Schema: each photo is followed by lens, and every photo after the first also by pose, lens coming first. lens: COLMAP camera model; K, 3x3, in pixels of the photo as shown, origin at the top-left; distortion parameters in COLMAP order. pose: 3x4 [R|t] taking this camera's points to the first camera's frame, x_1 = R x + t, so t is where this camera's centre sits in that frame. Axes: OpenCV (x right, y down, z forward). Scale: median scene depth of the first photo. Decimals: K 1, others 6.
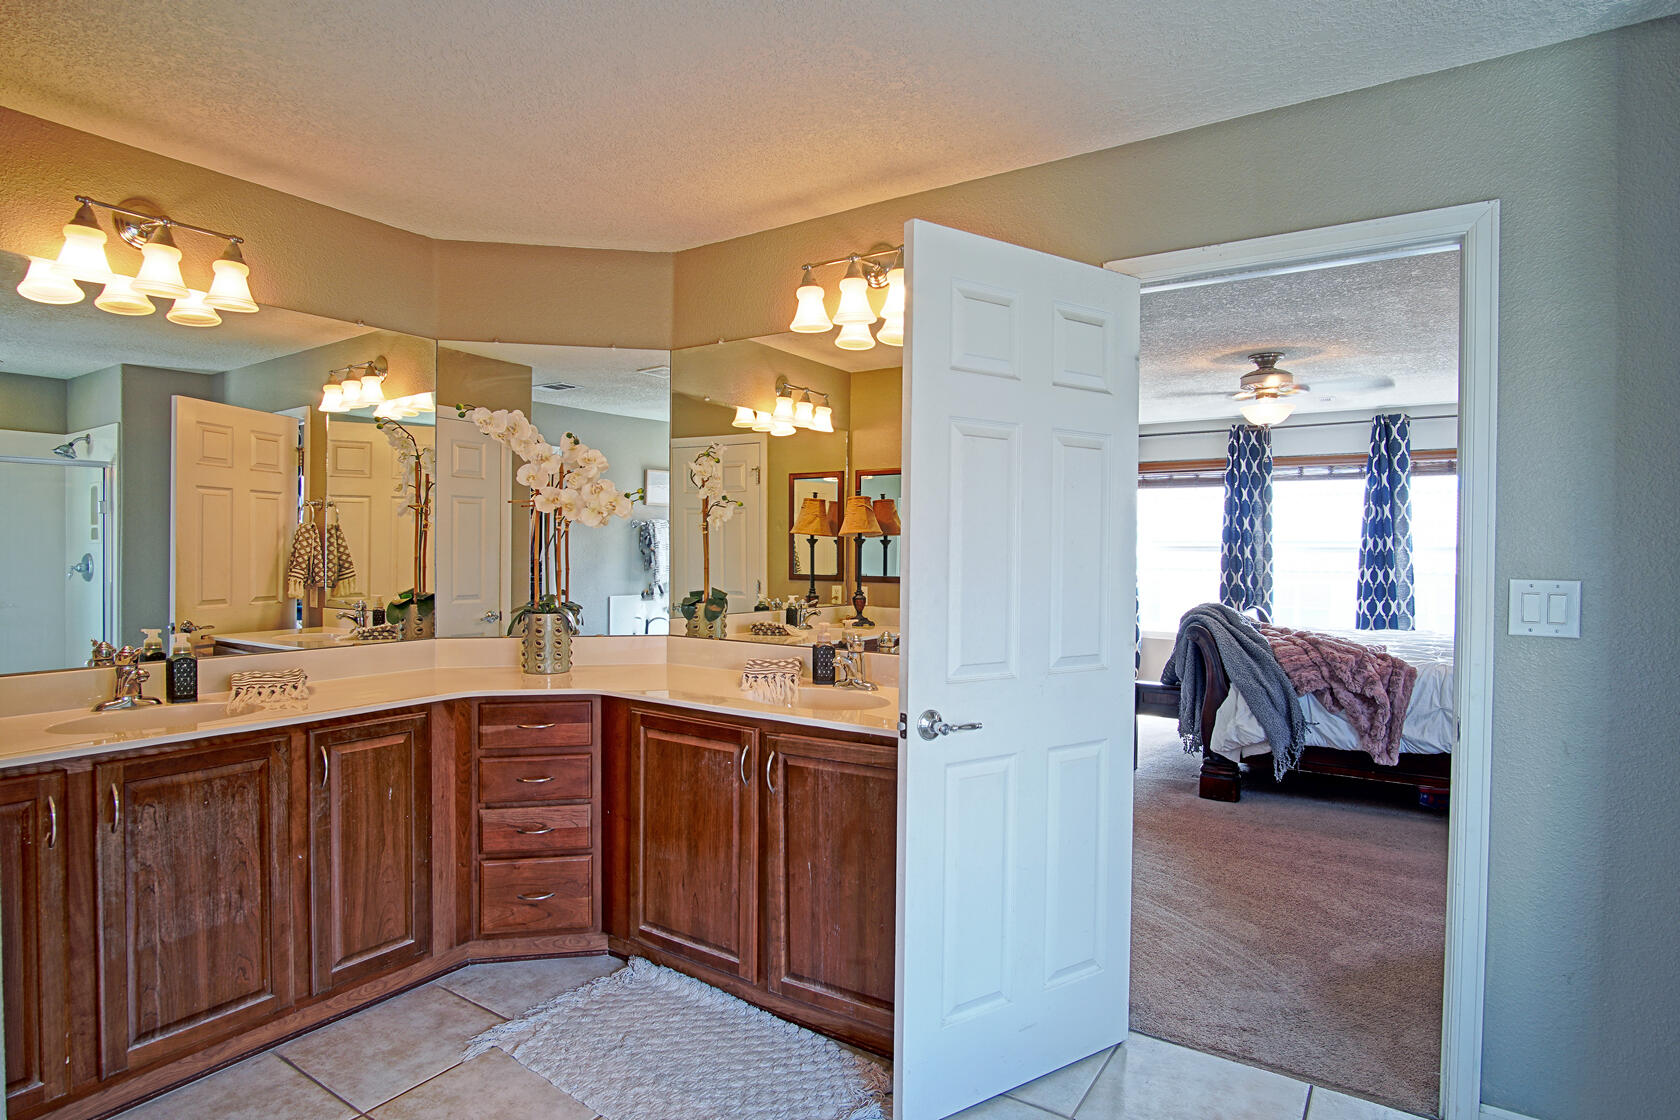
lens RADIAL K [[896.5, 0, 845.6], [0, 896.5, 561.5], [0, 0, 1]] dist [-0.019915, -0.000475]
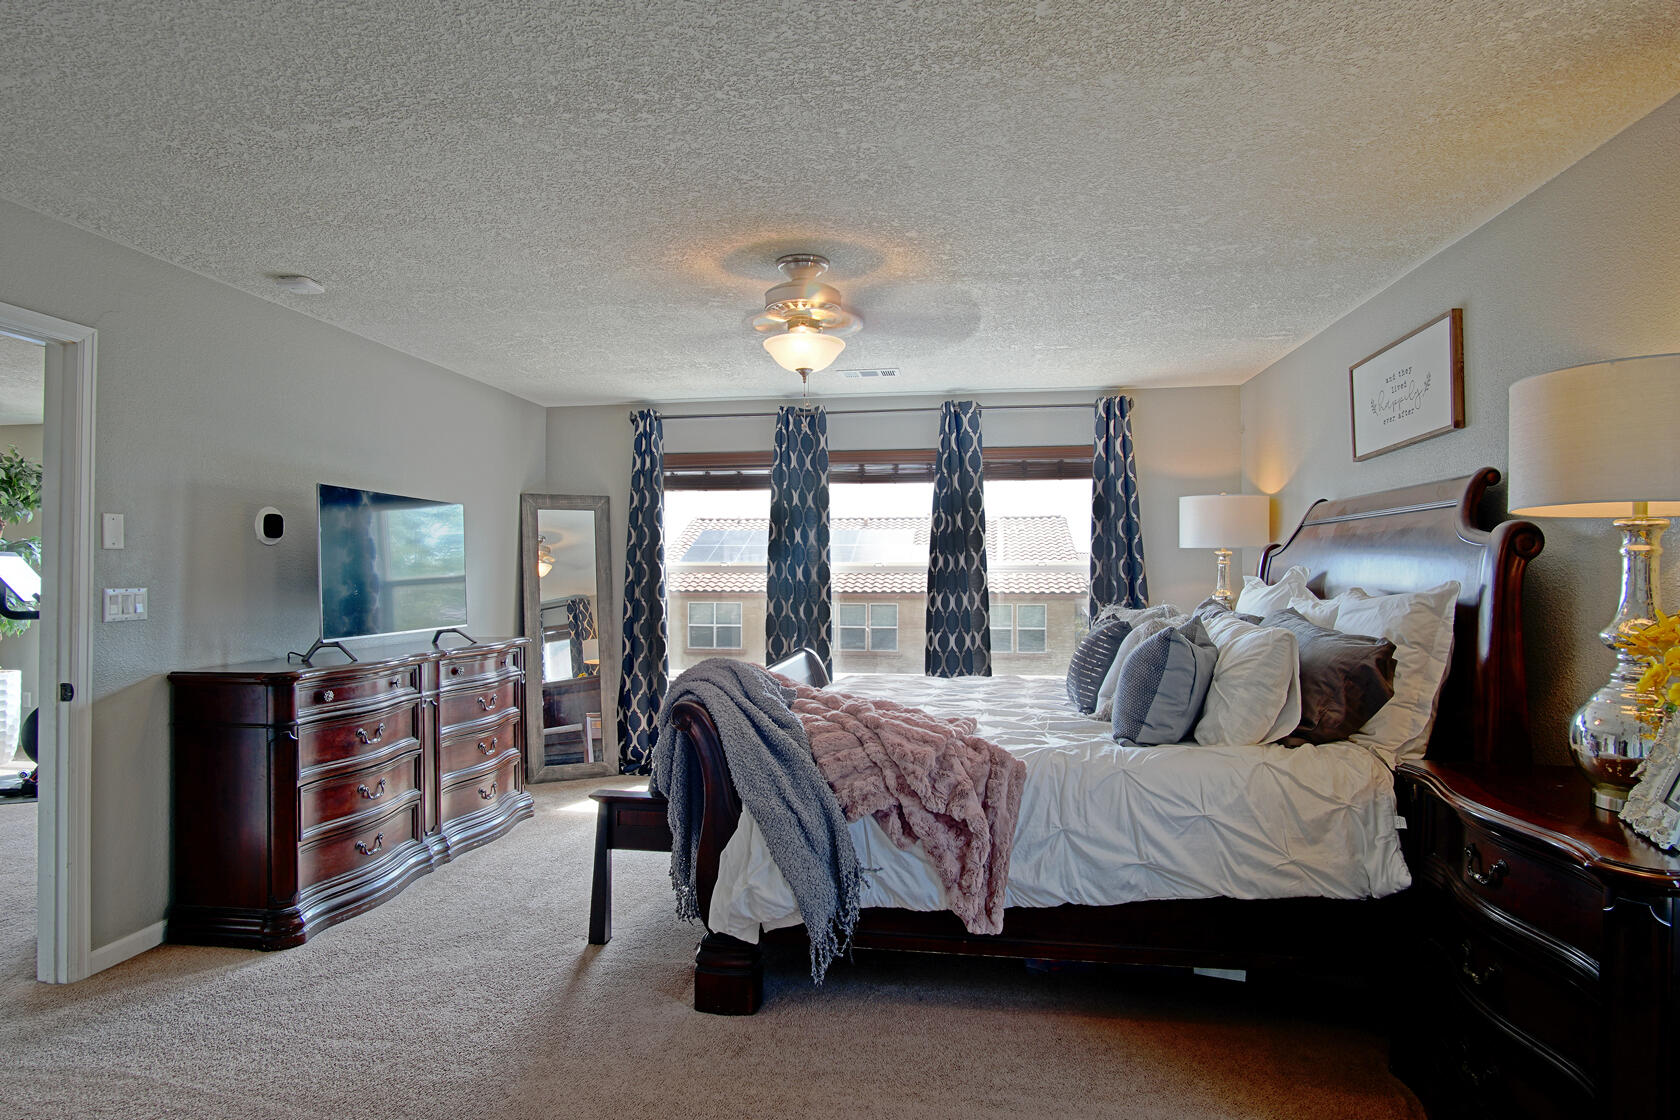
lens RADIAL K [[896.5, 0, 838.8], [0, 896.5, 559.9], [0, 0, 1]] dist [-0.019915, -0.000475]
pose [[0.907443, 0.000815, 0.420174, 0.242726], [0.010675, 0.999631, -0.024996, -0.003771], [-0.420039, 0.027168, 0.907099, 0.444682]]
